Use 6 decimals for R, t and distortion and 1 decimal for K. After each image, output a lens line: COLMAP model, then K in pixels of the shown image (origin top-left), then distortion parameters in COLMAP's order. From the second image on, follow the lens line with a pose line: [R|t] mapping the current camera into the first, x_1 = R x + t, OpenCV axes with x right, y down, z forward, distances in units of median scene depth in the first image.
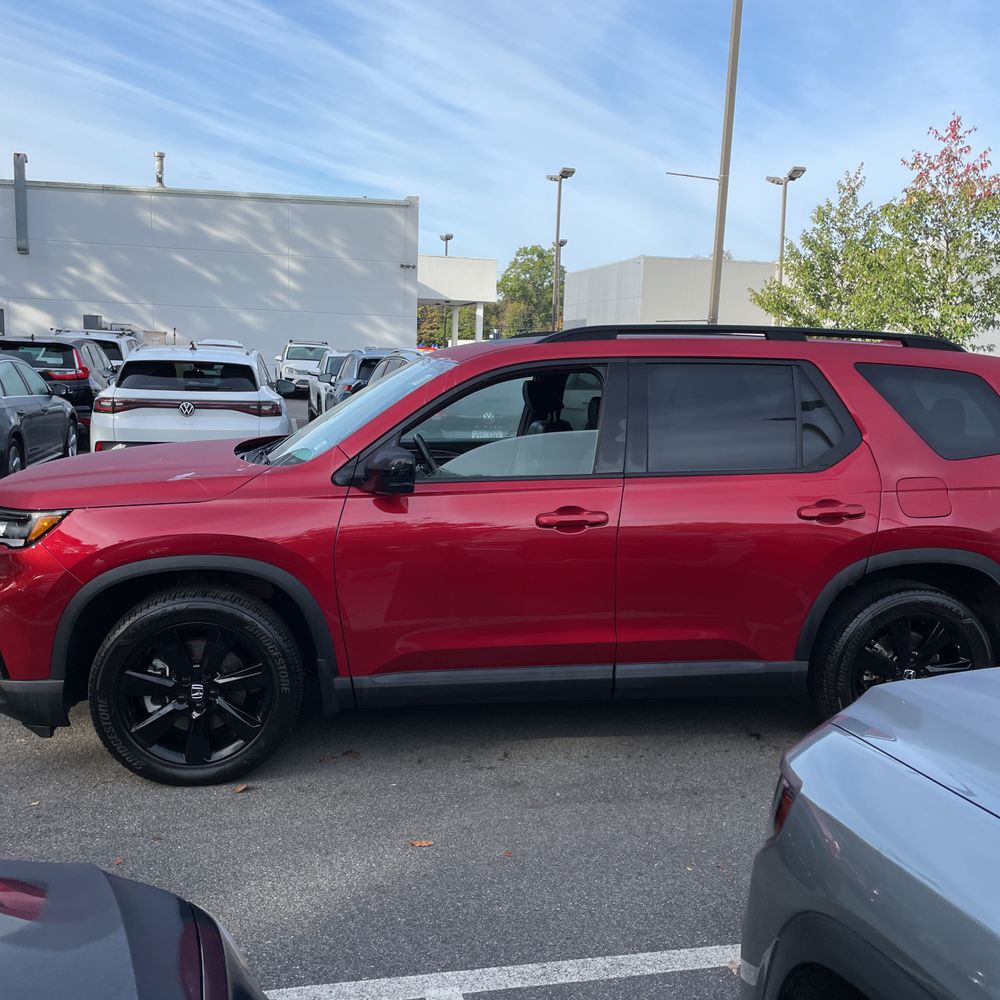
lens RADIAL K [[1012.5, 0, 489.4], [0, 1012.5, 494.7], [0, 0, 1]] dist [0.102885, -0.139407]
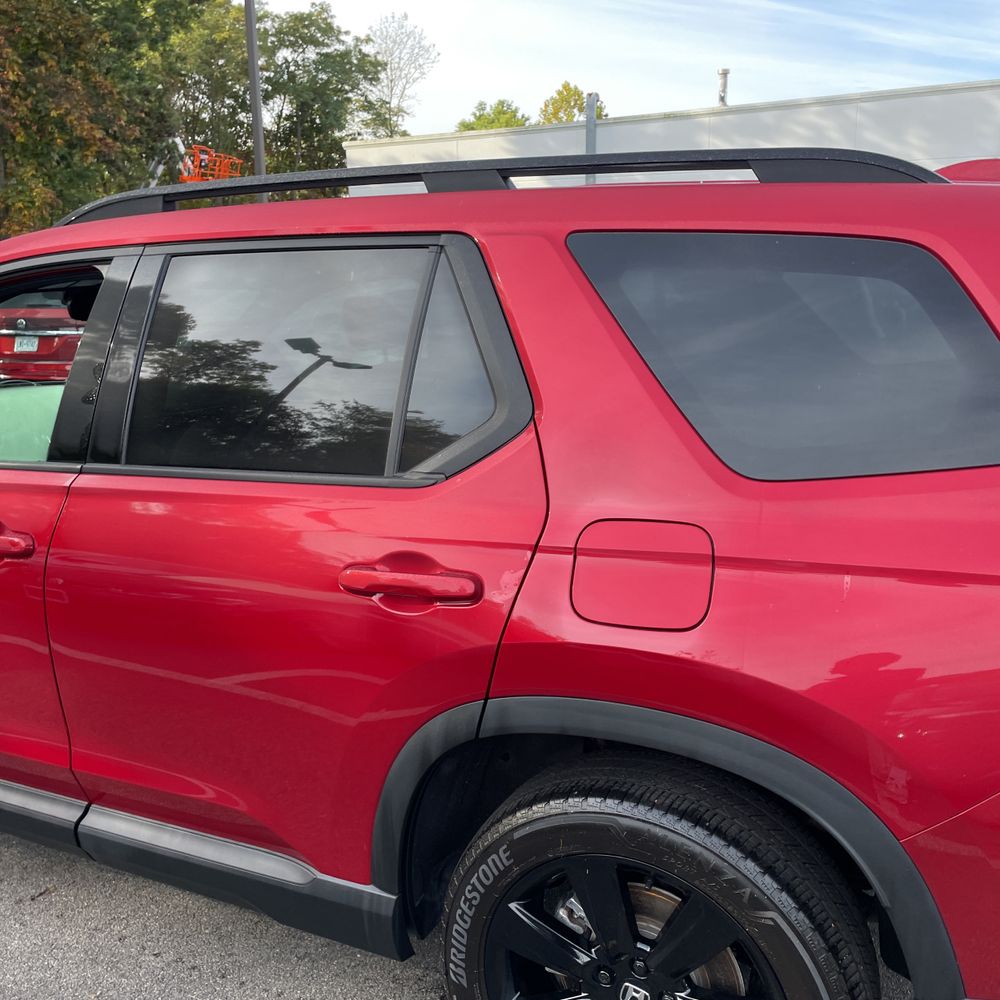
lens RADIAL K [[1012.5, 0, 489.4], [0, 1012.5, 494.7], [0, 0, 1]] dist [0.102885, -0.139407]
pose [[0.818507, 0.082999, -0.568469, 0.165687], [-0.045754, 0.995783, 0.079510, -0.015440], [0.572671, -0.039070, 0.818854, 0.182323]]
